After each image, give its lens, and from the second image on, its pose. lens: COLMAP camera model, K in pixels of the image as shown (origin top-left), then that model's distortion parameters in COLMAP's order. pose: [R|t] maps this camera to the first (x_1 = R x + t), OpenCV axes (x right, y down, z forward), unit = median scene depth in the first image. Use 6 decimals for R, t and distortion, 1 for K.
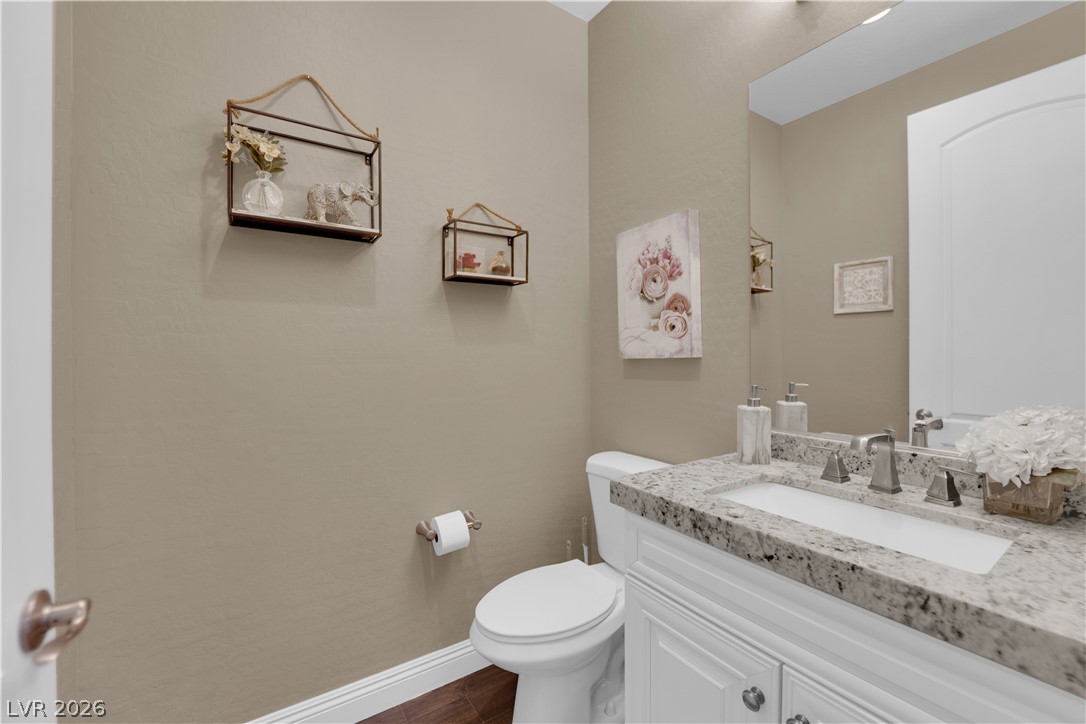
lens RADIAL K [[440.5, 0, 547.4], [0, 440.5, 356.8], [0, 0, 1]] dist [-0.007011, -0.005184]
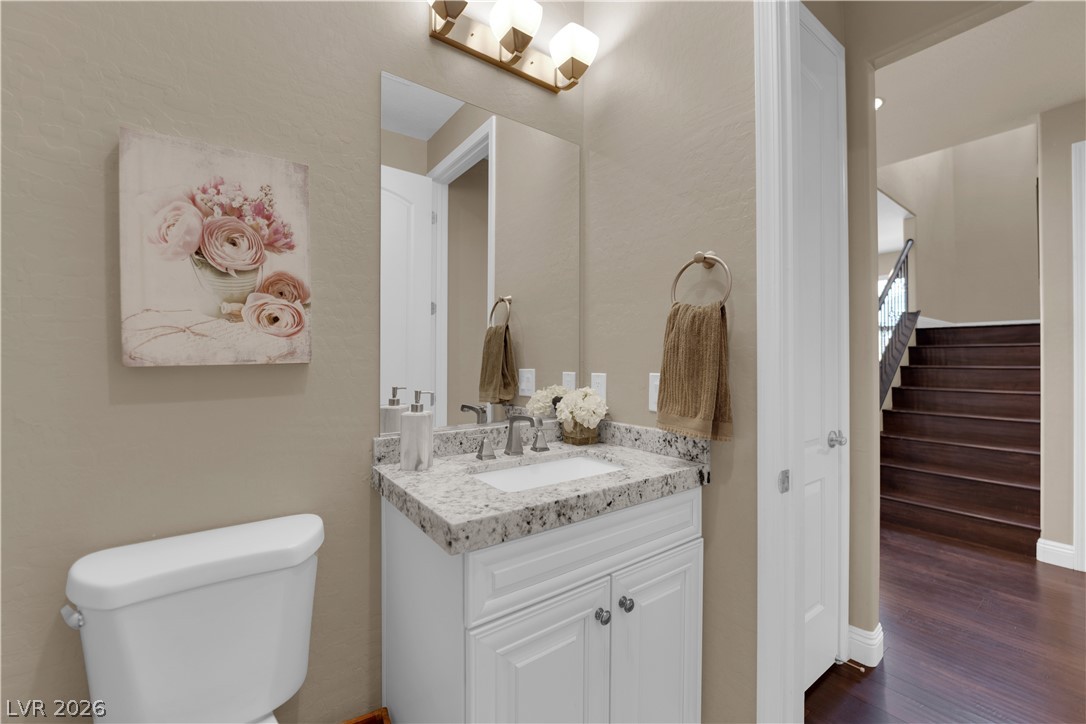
lens RADIAL K [[440.5, 0, 547.4], [0, 440.5, 356.8], [0, 0, 1]] dist [-0.007011, -0.005184]
pose [[-0.048475, 0.007053, 0.998799, -0.437205], [0.004444, 0.999967, -0.006846, -0.002039], [-0.998815, 0.004107, -0.048505, 0.618453]]
